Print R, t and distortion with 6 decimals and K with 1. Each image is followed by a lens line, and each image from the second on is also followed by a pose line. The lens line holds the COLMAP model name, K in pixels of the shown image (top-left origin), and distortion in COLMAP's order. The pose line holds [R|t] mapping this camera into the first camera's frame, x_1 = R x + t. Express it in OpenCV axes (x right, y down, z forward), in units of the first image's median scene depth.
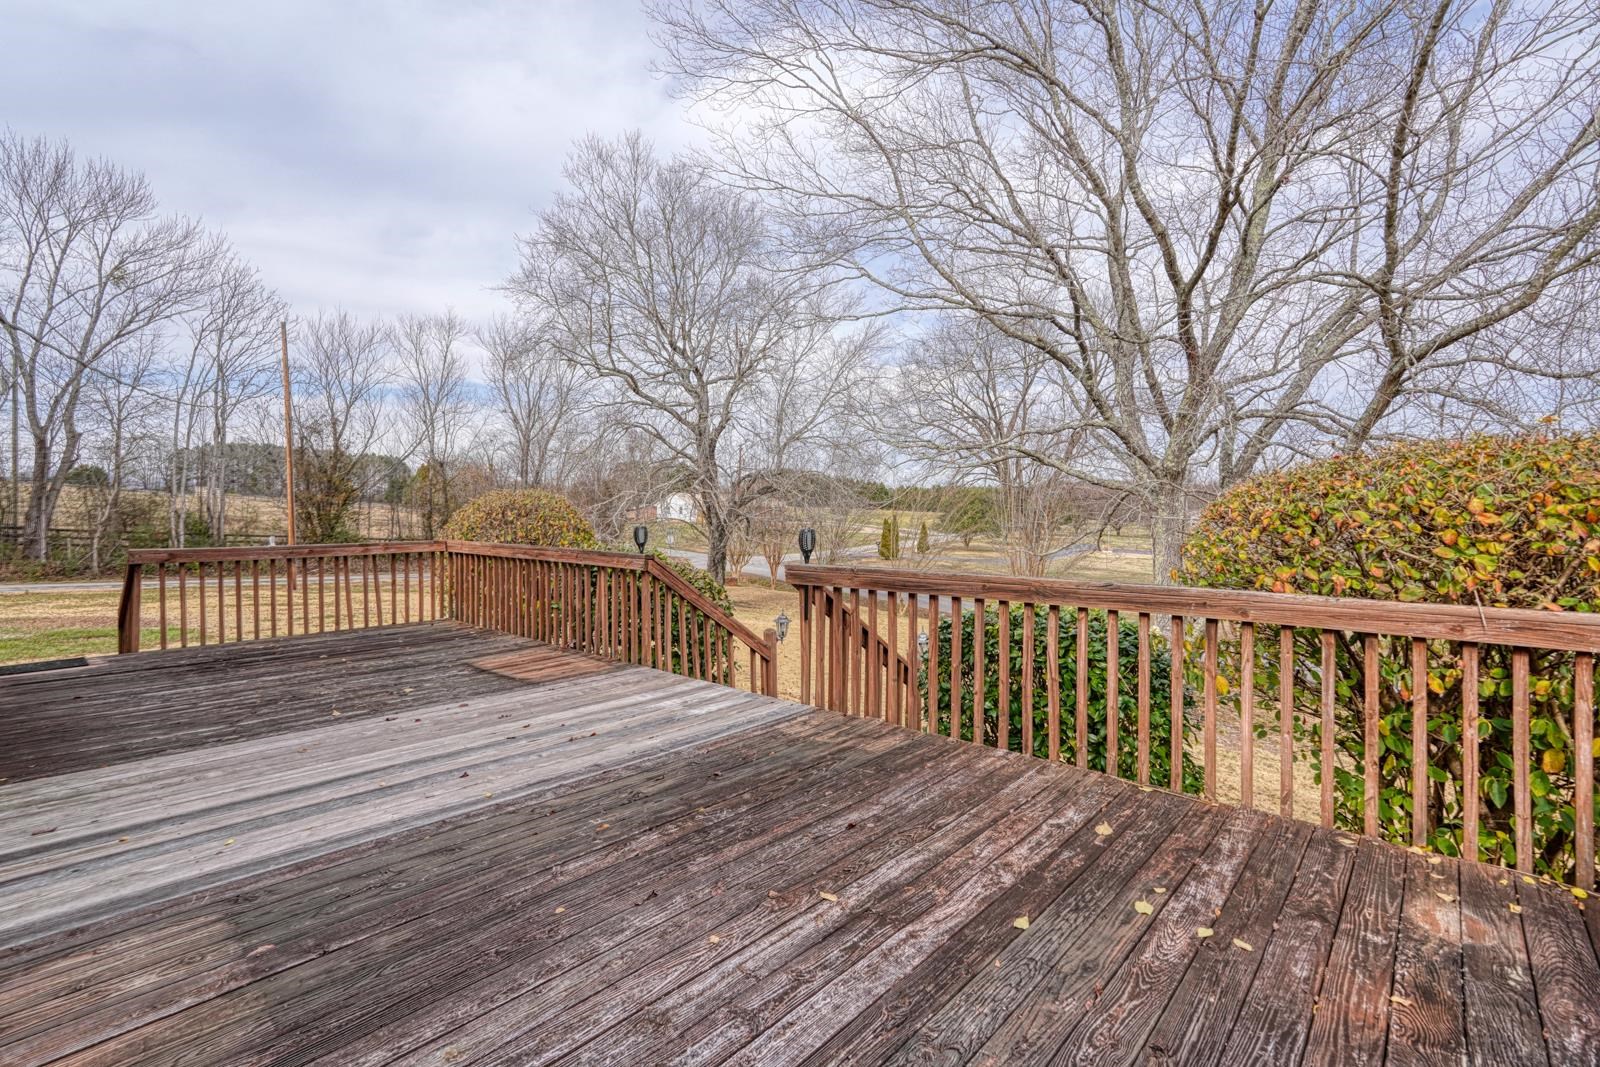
lens RADIAL K [[708.0, 0, 797.4], [0, 708.0, 520.1], [0, 0, 1]] dist [-0.020704, 0.009448]
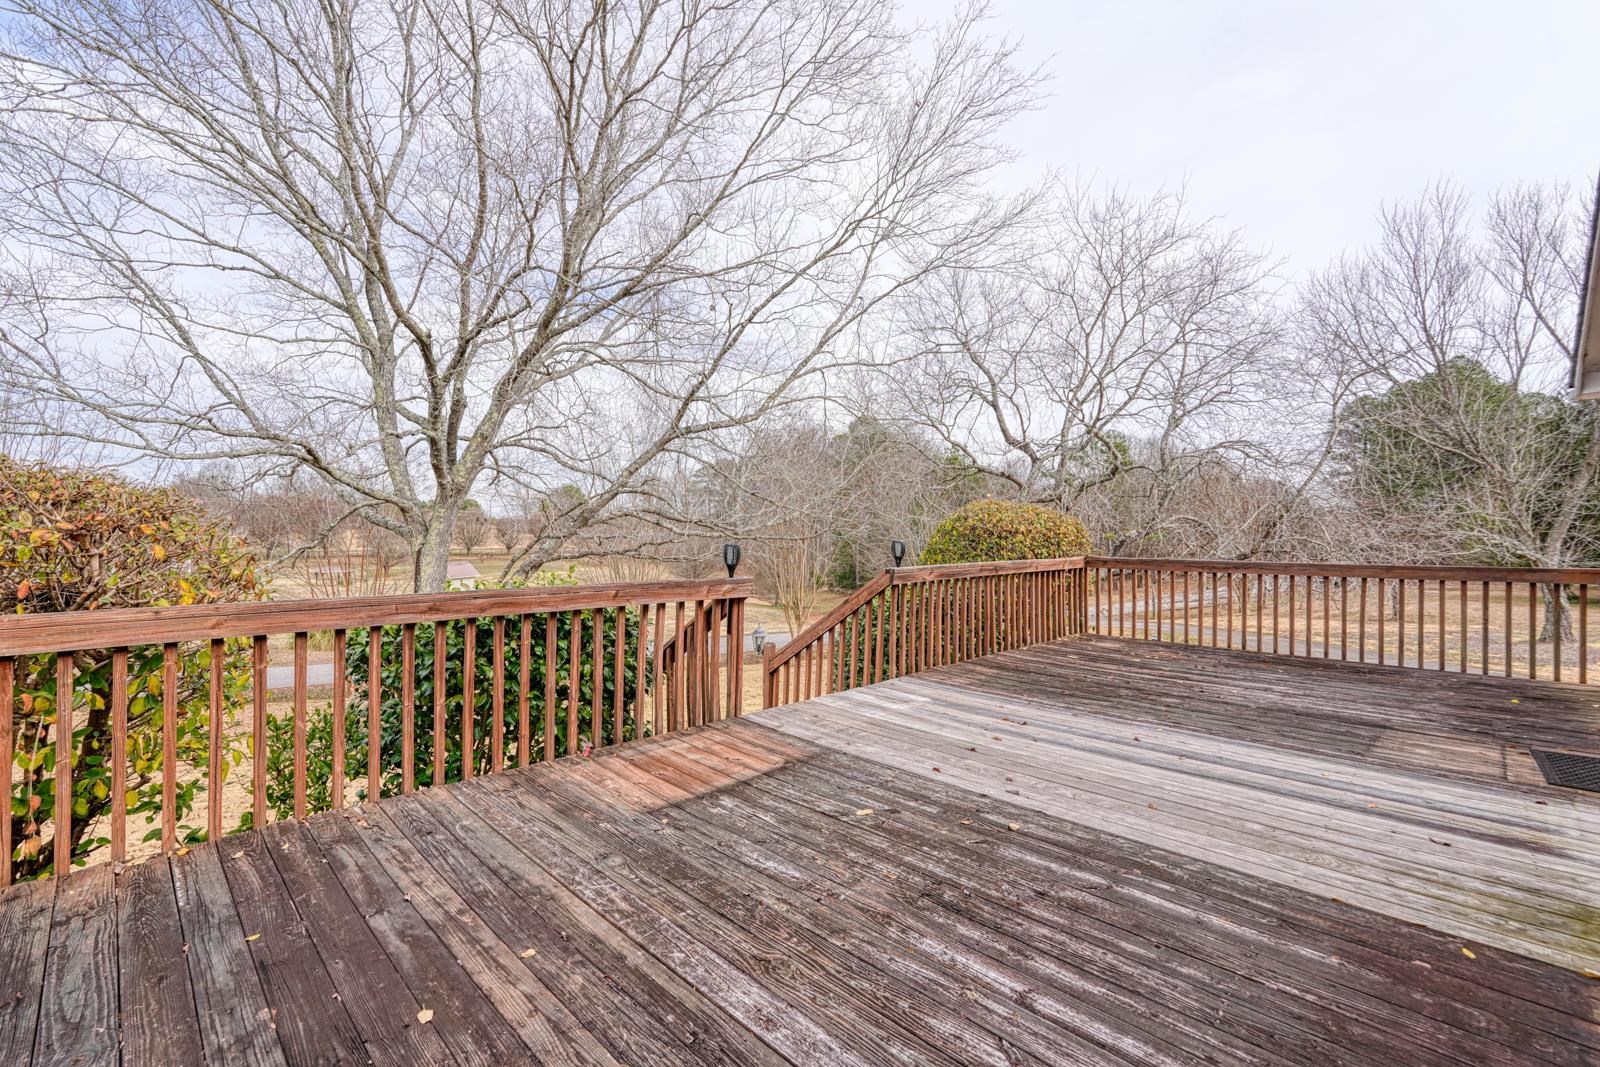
lens RADIAL K [[708.0, 0, 797.4], [0, 708.0, 520.1], [0, 0, 1]] dist [-0.020704, 0.009448]
pose [[0.057548, 0.008960, 0.998303, -1.829266], [0.008433, 0.999920, -0.009461, -0.018795], [-0.998307, 0.008963, 0.057468, 1.590641]]
